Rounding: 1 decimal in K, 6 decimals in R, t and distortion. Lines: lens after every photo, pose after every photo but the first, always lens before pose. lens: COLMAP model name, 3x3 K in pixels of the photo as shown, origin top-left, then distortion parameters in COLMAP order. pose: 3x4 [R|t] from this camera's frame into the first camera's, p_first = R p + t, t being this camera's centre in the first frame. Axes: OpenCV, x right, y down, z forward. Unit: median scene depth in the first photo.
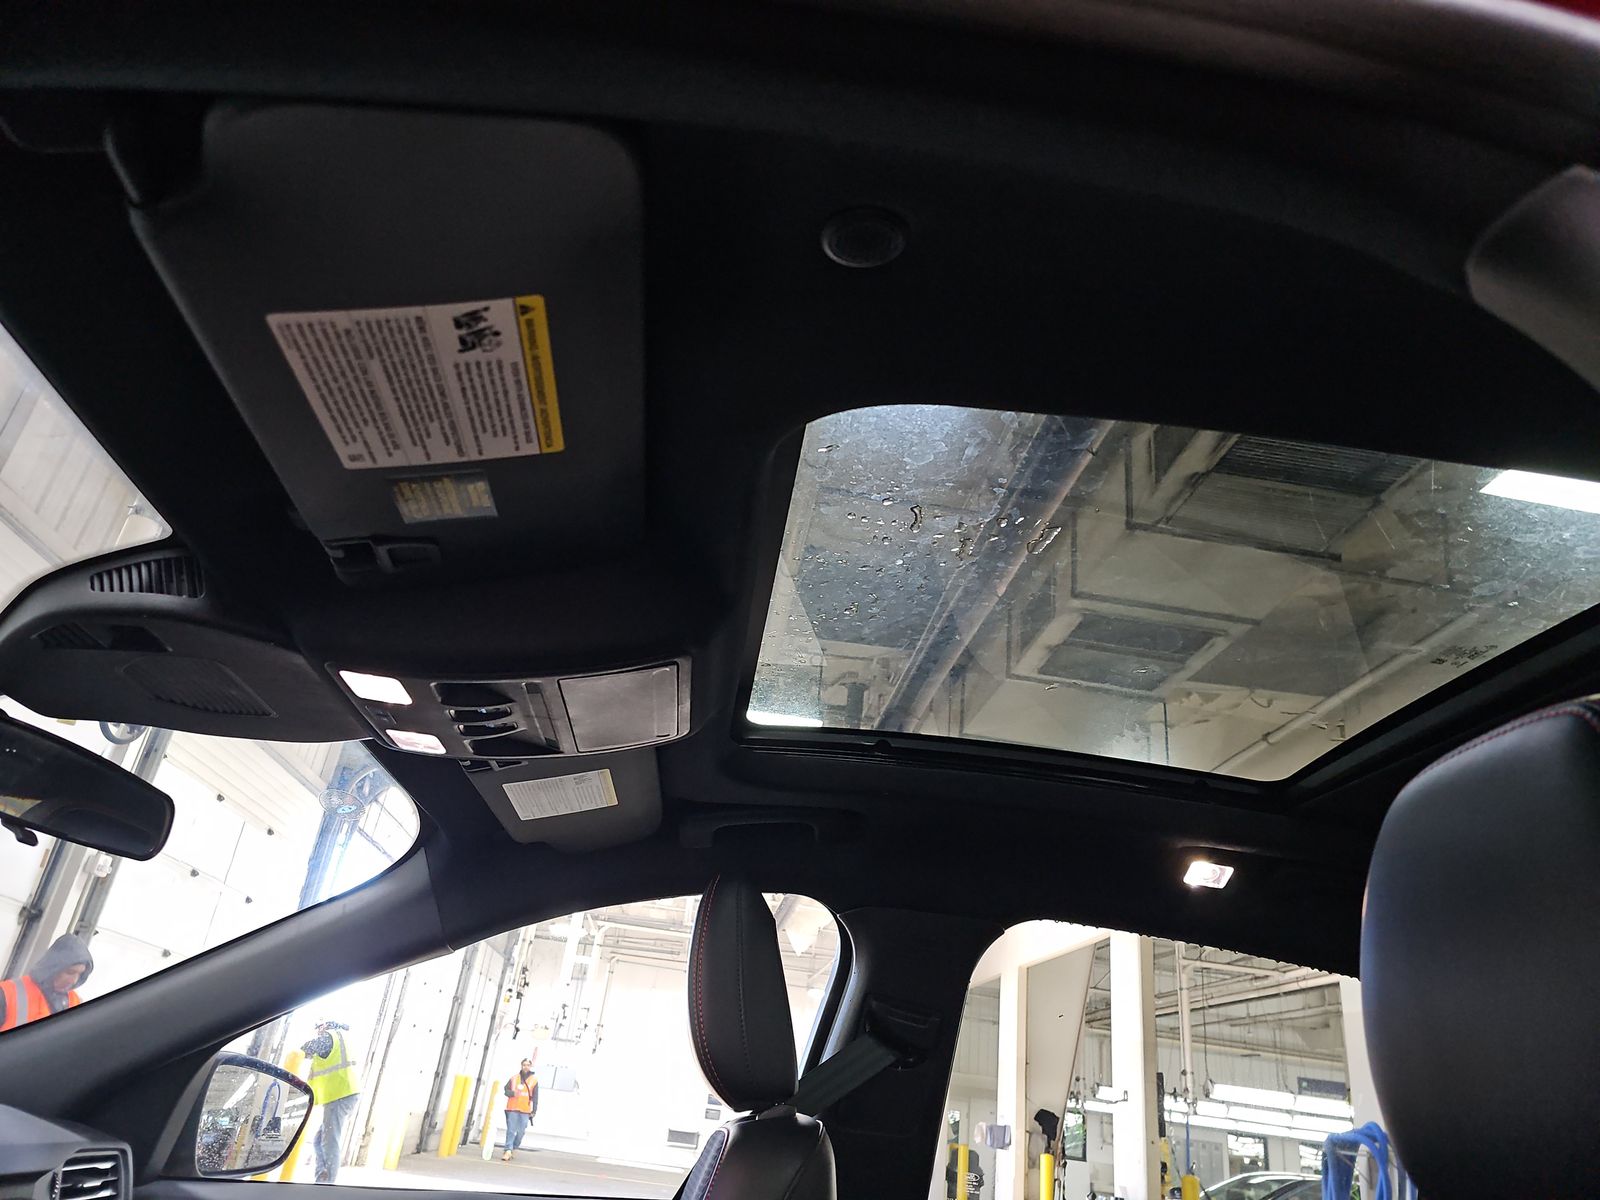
lens RADIAL K [[1040.4, 0, 800.0], [0, 1040.4, 600.0], [0, 0, 1]] dist [0.067059, -0.071518]
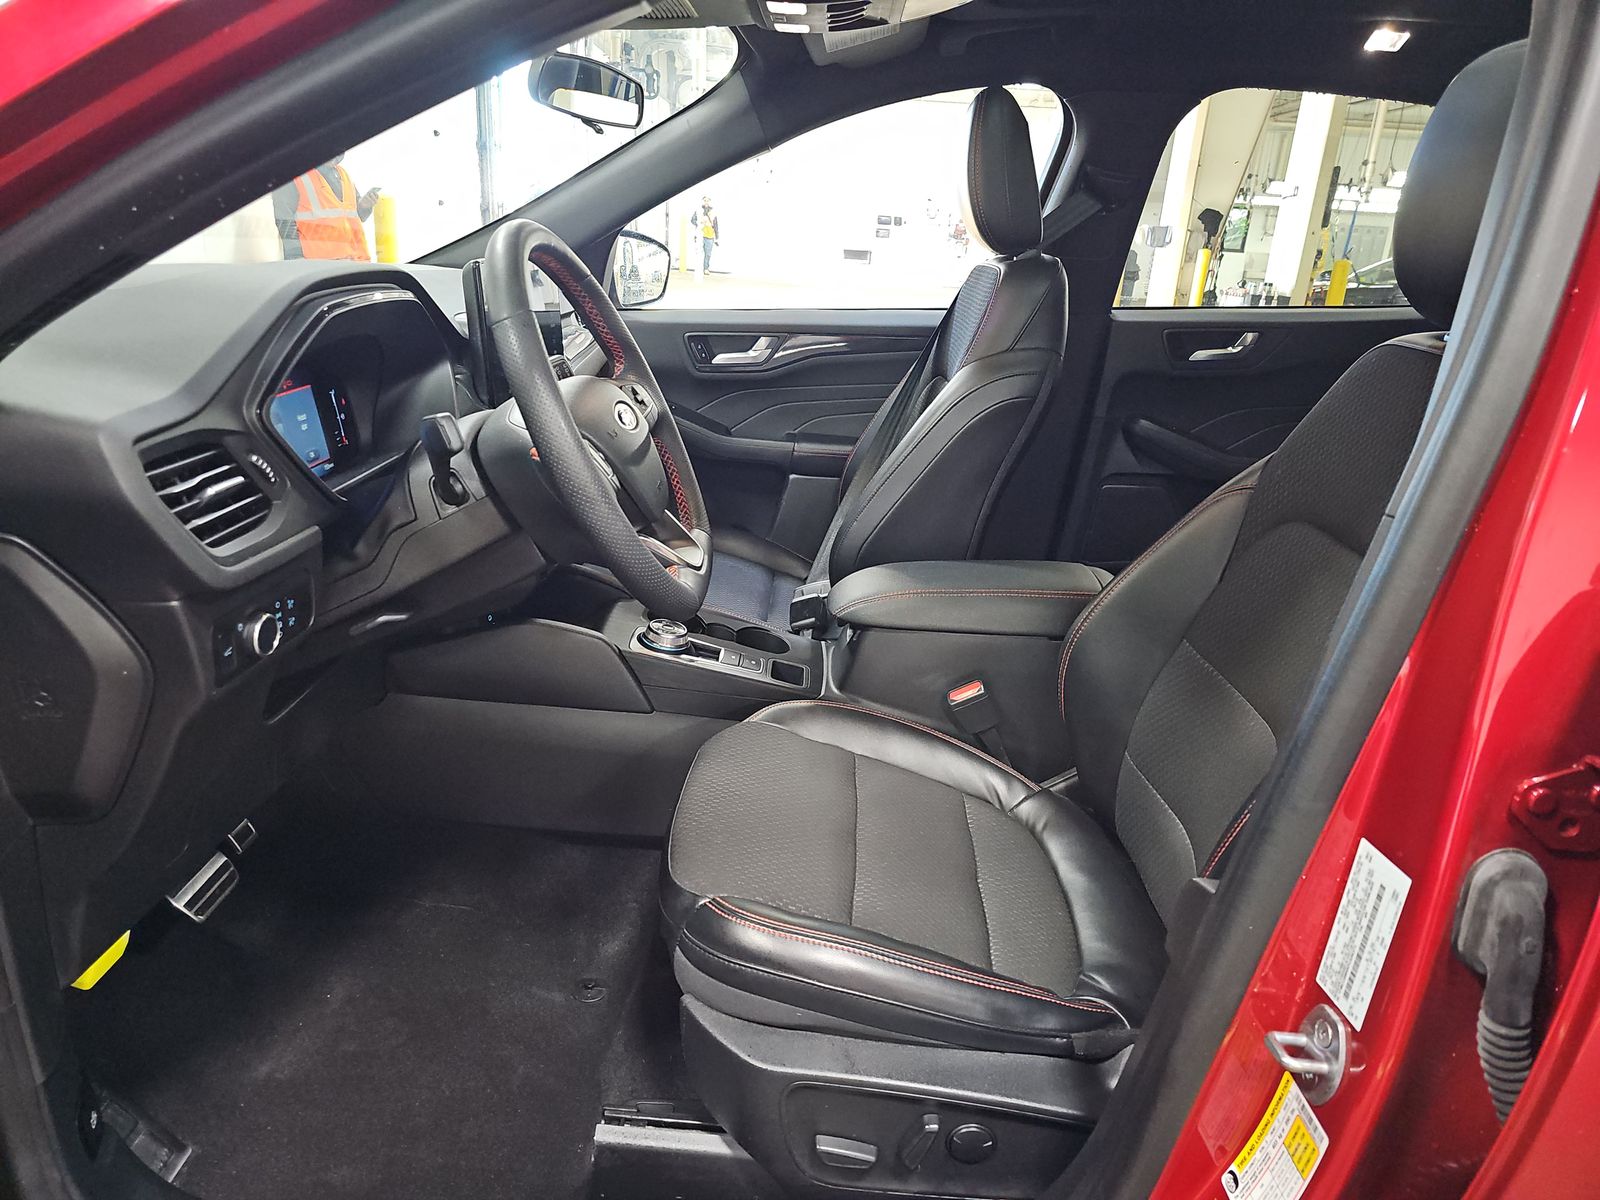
lens RADIAL K [[1020.5, 0, 800.0], [0, 1020.5, 600.0], [0, 0, 1]] dist [0.083643, -0.120056]
pose [[0.987340, -0.001900, -0.158605, -0.079638], [0.114734, 0.698988, 0.705870, -0.186449], [0.109522, -0.715131, 0.690357, -0.312410]]
